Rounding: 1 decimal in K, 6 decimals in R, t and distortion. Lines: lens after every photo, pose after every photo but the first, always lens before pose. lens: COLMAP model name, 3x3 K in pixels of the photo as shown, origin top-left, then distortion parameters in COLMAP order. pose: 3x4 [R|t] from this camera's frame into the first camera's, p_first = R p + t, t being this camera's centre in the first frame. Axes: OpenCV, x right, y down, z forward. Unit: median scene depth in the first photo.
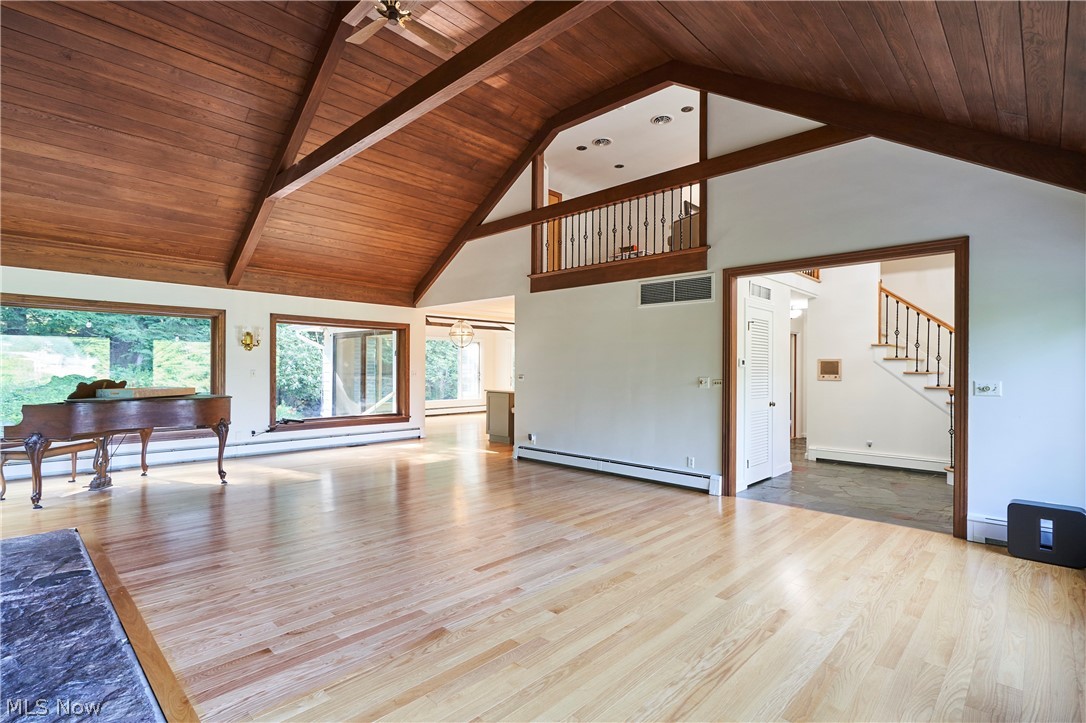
lens RADIAL K [[525.9, 0, 541.6], [0, 525.9, 366.1], [0, 0, 1]] dist [0.002990, 0.000144]
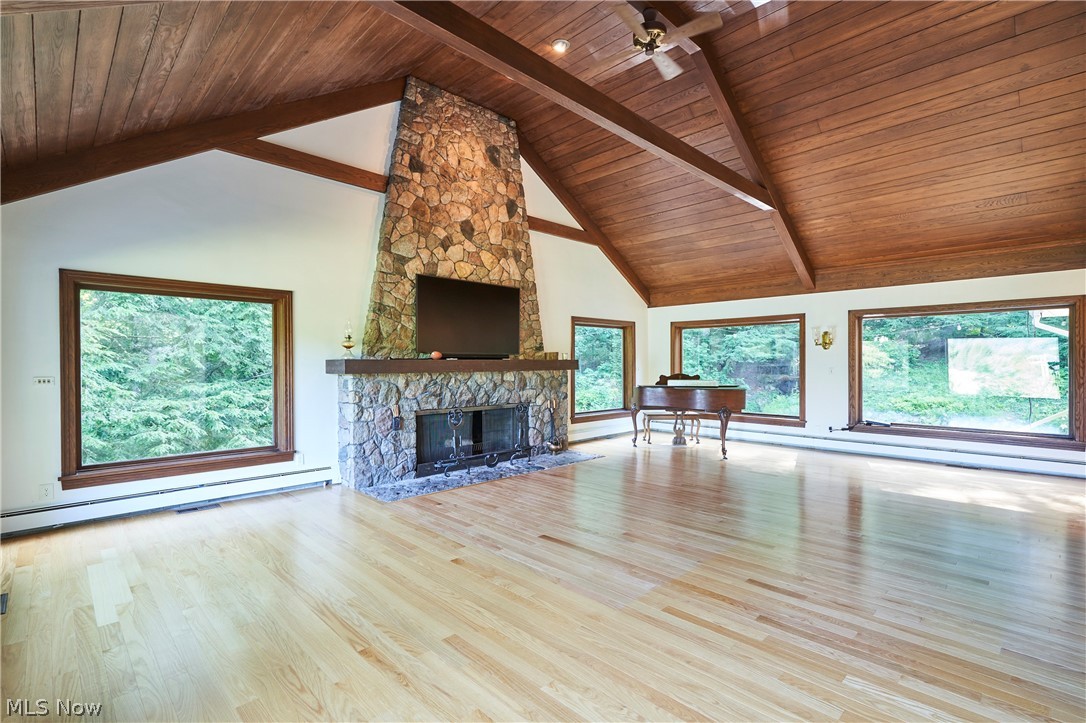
lens RADIAL K [[501.1, 0, 541.4], [0, 501.1, 364.5], [0, 0, 1]] dist [0.003222, 0.000322]
pose [[-0.020387, -0.004612, -0.999782, 0.641175], [0.001820, 0.999988, -0.004650, 0.006093], [0.999791, -0.001915, -0.020378, 0.655014]]
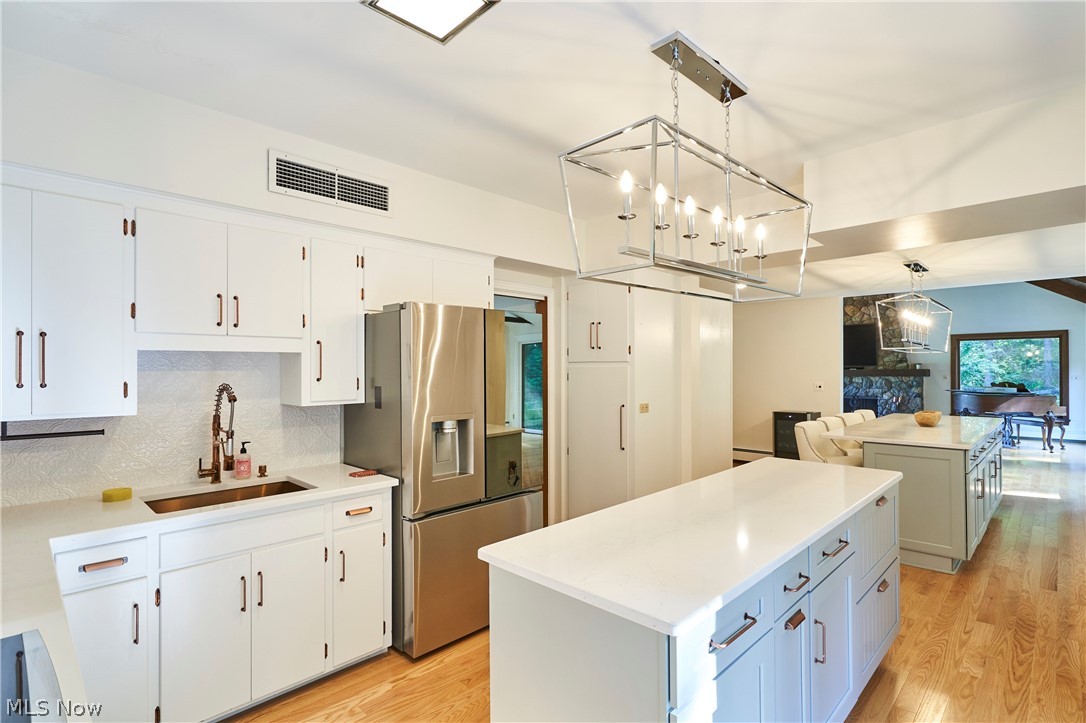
lens RADIAL K [[525.9, 0, 543.5], [0, 525.9, 364.5], [0, 0, 1]] dist [0.002990, 0.000144]
pose [[-0.999785, -0.004804, 0.020167, 0.648363], [-0.004947, 0.999963, -0.007048, -0.010406], [-0.020132, -0.007146, -0.999772, 2.768495]]
